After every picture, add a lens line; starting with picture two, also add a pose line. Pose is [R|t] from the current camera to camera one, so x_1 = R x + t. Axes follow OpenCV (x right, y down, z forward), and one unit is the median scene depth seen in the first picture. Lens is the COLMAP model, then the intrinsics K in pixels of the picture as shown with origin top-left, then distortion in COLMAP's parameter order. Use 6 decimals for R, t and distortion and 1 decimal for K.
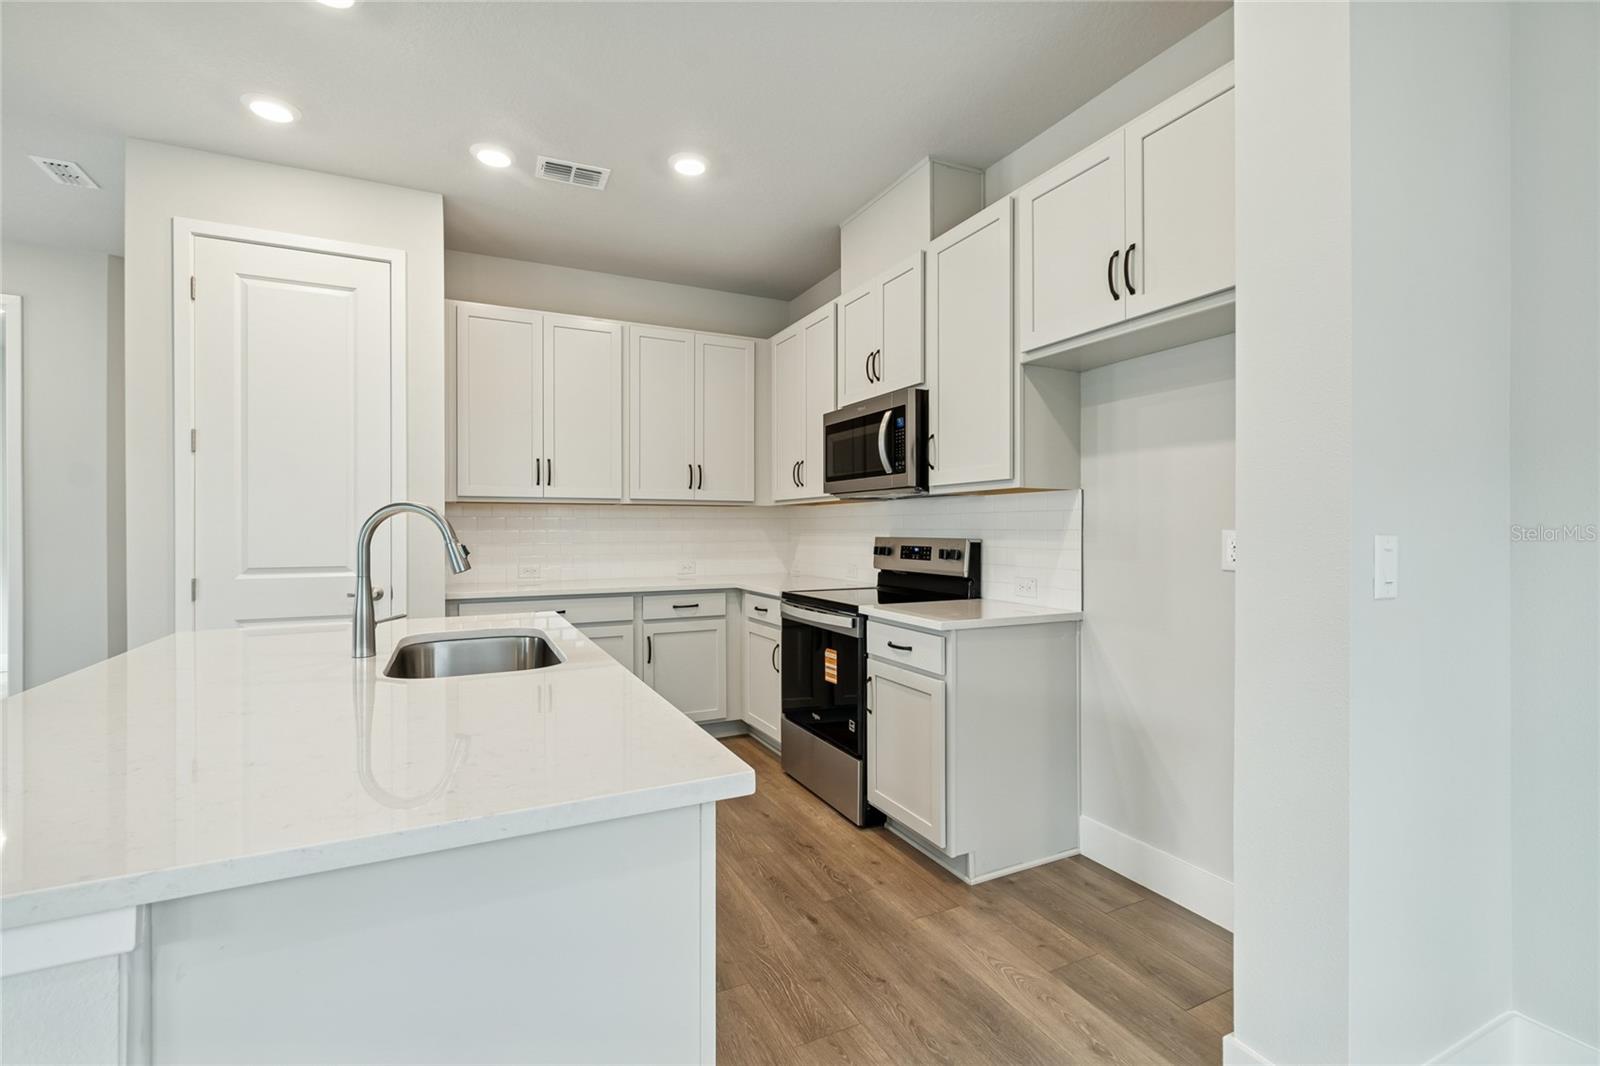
lens RADIAL K [[712.5, 0, 793.4], [0, 712.5, 525.6], [0, 0, 1]] dist [0.009427, -0.003775]
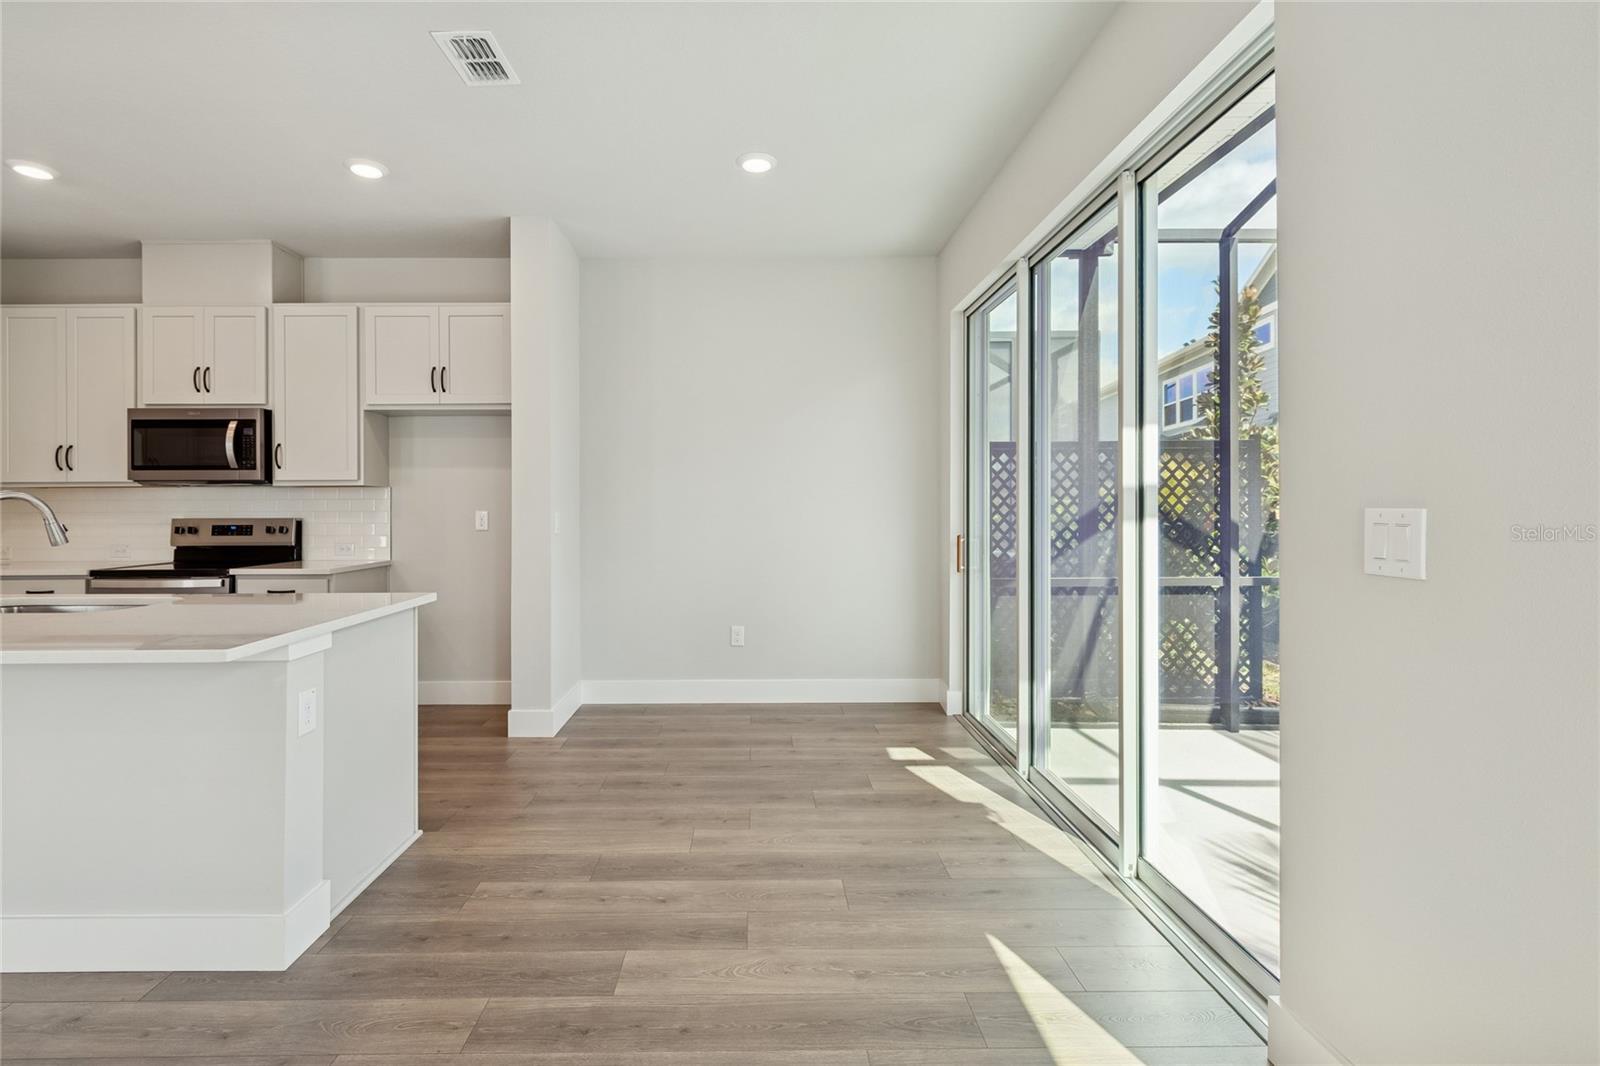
lens RADIAL K [[712.5, 0, 749.1], [0, 712.5, 510.9], [0, 0, 1]] dist [0.009427, -0.003775]
pose [[0.435898, -0.004576, 0.899985, -0.616290], [0.000177, 0.999987, 0.004999, -0.002613], [-0.899996, -0.002019, 0.435893, -0.410474]]
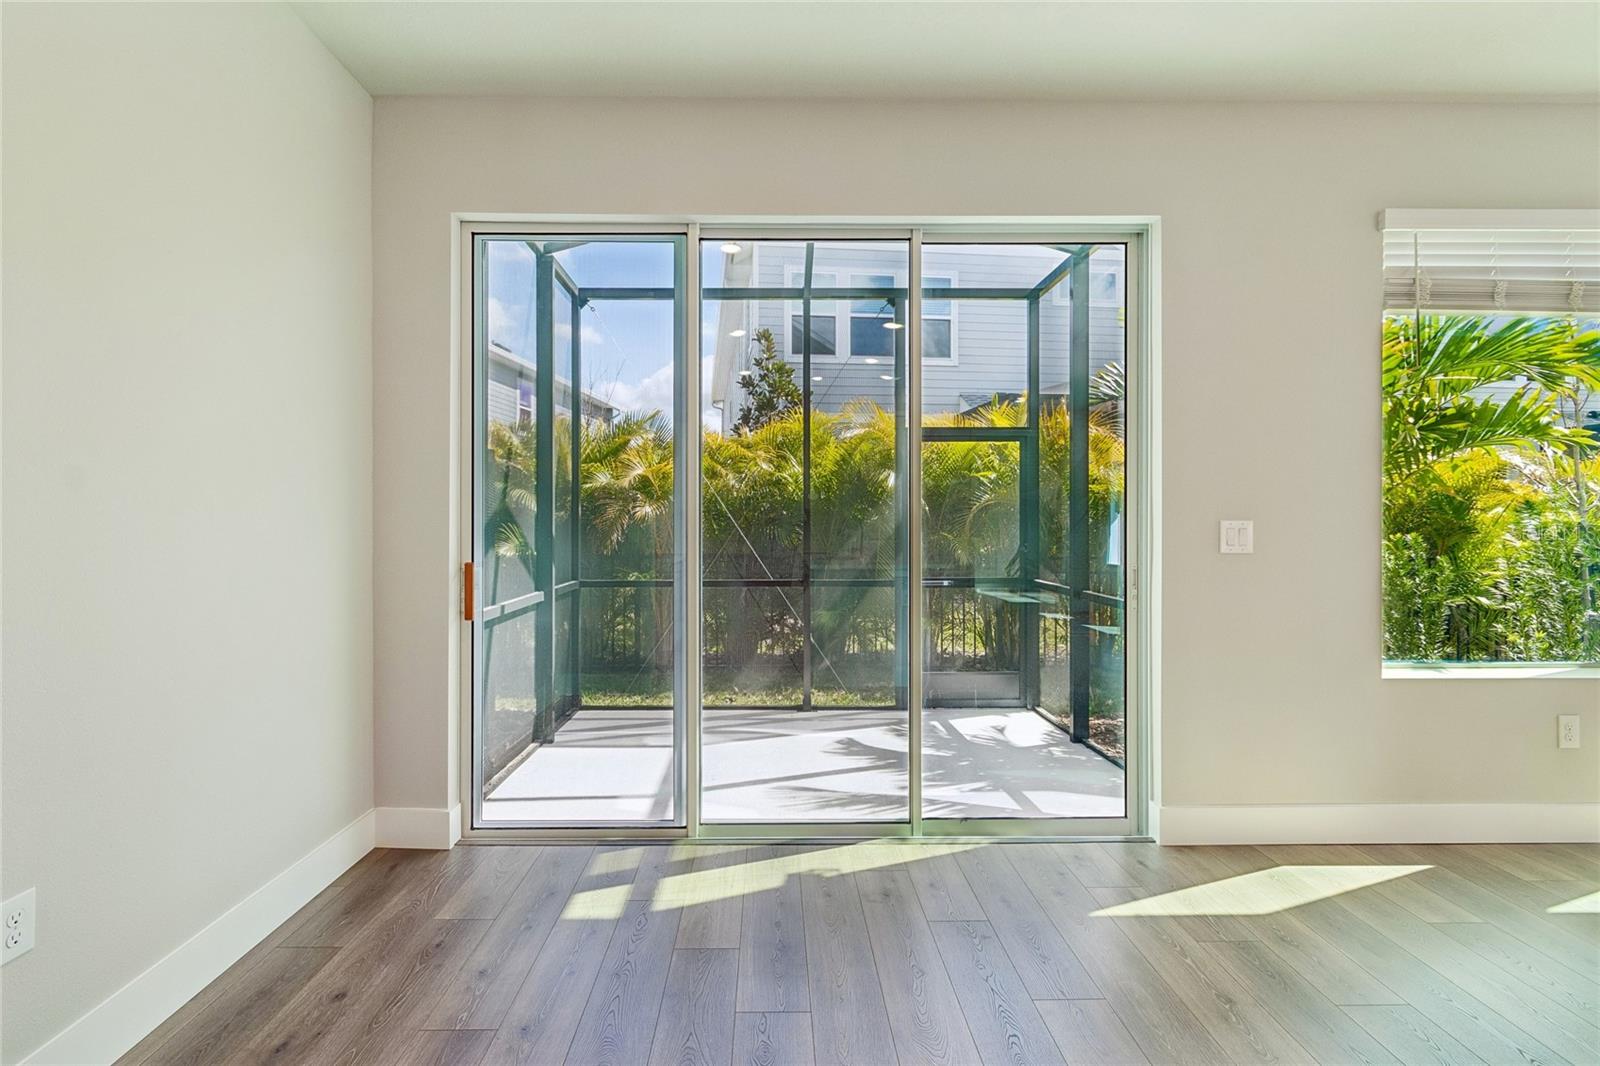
lens RADIAL K [[712.5, 0, 776.4], [0, 712.5, 520.6], [0, 0, 1]] dist [0.009427, -0.003775]
pose [[-0.904503, 0.002582, 0.426460, 0.019850], [0.000717, 0.999989, -0.004534, 0.001186], [-0.426467, -0.003795, -0.904495, 0.419688]]
